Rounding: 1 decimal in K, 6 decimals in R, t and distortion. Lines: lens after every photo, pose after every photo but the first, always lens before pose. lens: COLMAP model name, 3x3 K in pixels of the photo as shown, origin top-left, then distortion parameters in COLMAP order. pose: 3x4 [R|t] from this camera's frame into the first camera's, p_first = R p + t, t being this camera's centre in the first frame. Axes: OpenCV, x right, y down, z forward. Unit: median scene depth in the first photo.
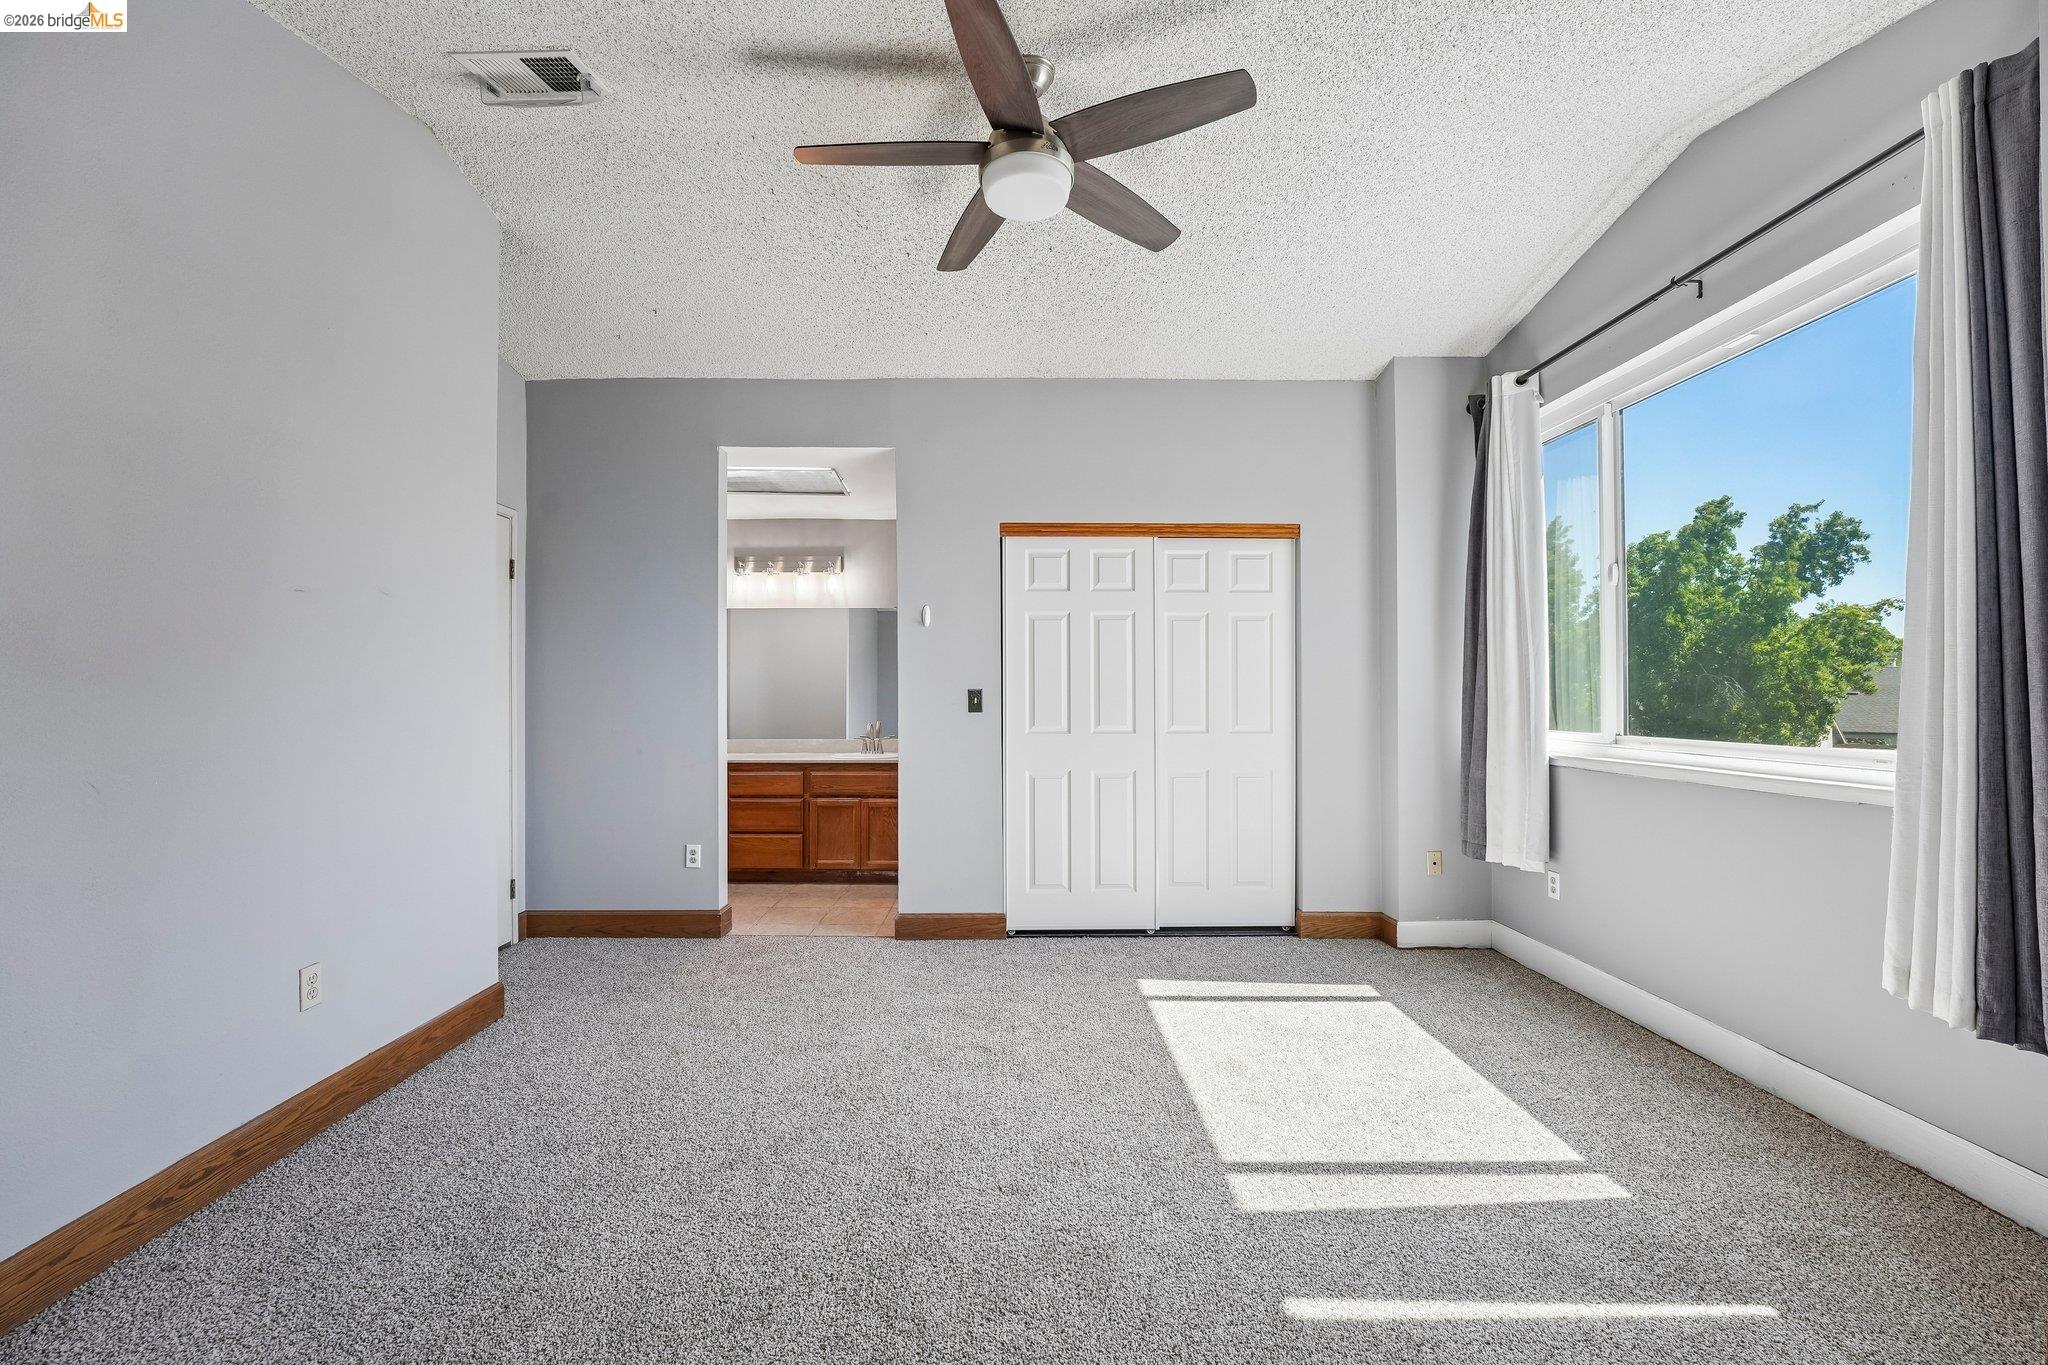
lens RADIAL K [[832.3, 0, 1004.6], [0, 832.3, 686.8], [0, 0, 1]] dist [-0.032558, 0.004290]
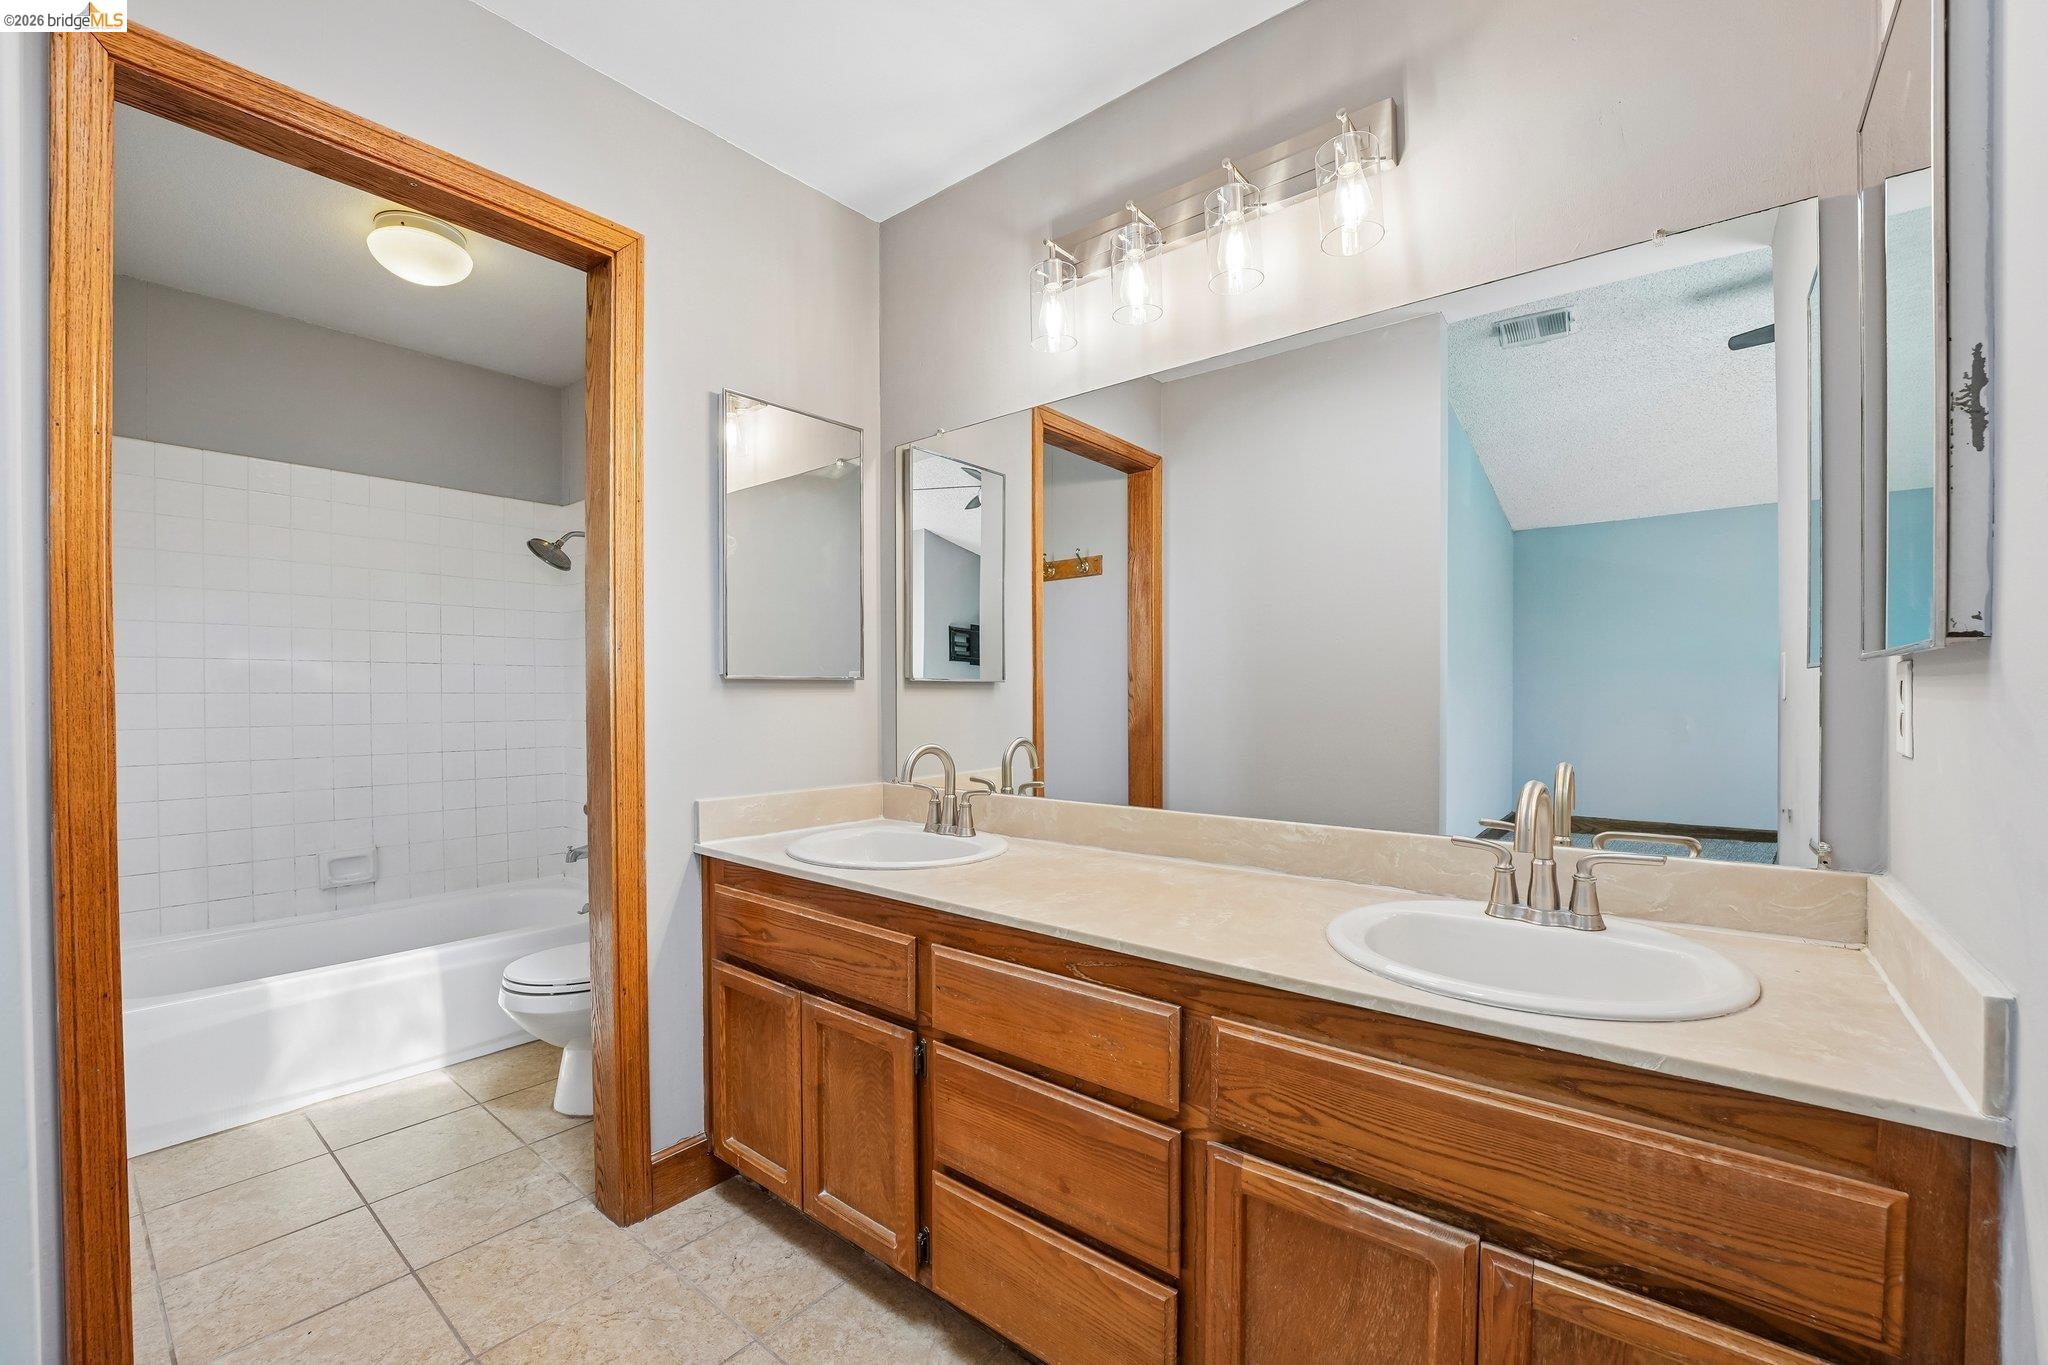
lens RADIAL K [[832.3, 0, 1010.9], [0, 832.3, 698.4], [0, 0, 1]] dist [-0.032558, 0.004290]
pose [[0.769785, 0.006008, -0.638275, -0.183322], [0.007655, 0.999797, 0.018643, 0.024004], [0.638258, -0.019237, 0.769582, 1.050151]]
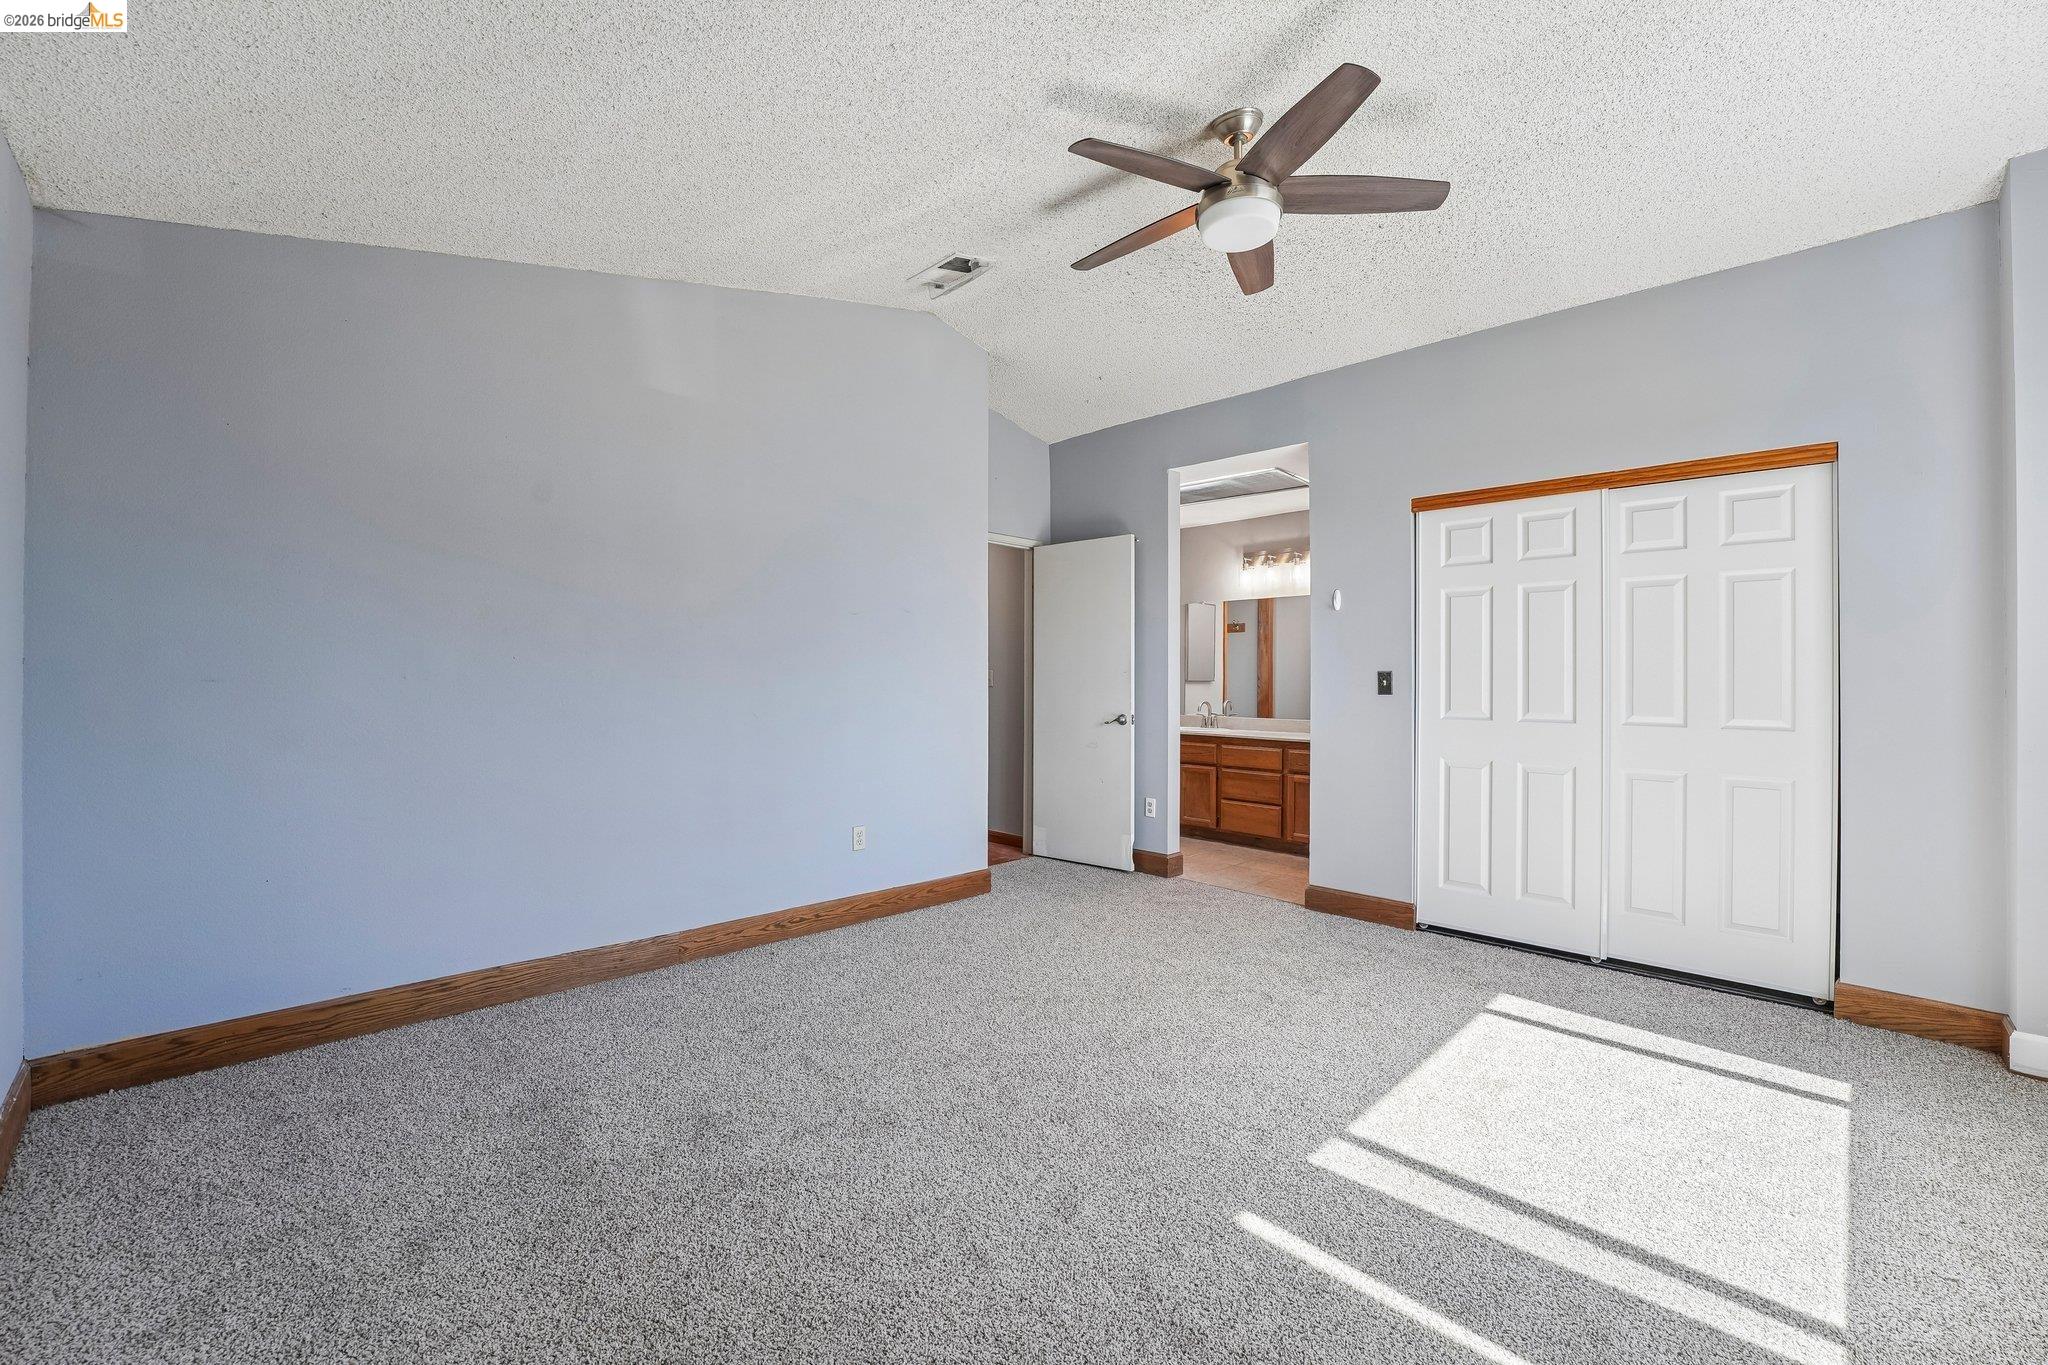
lens RADIAL K [[832.3, 0, 996.3], [0, 832.3, 673.3], [0, 0, 1]] dist [-0.032558, 0.004290]
pose [[0.685380, 0.002818, -0.728180, 0.368994], [-0.002525, 0.999996, 0.001494, 0.005009], [0.728181, 0.000814, 0.685384, -0.009490]]
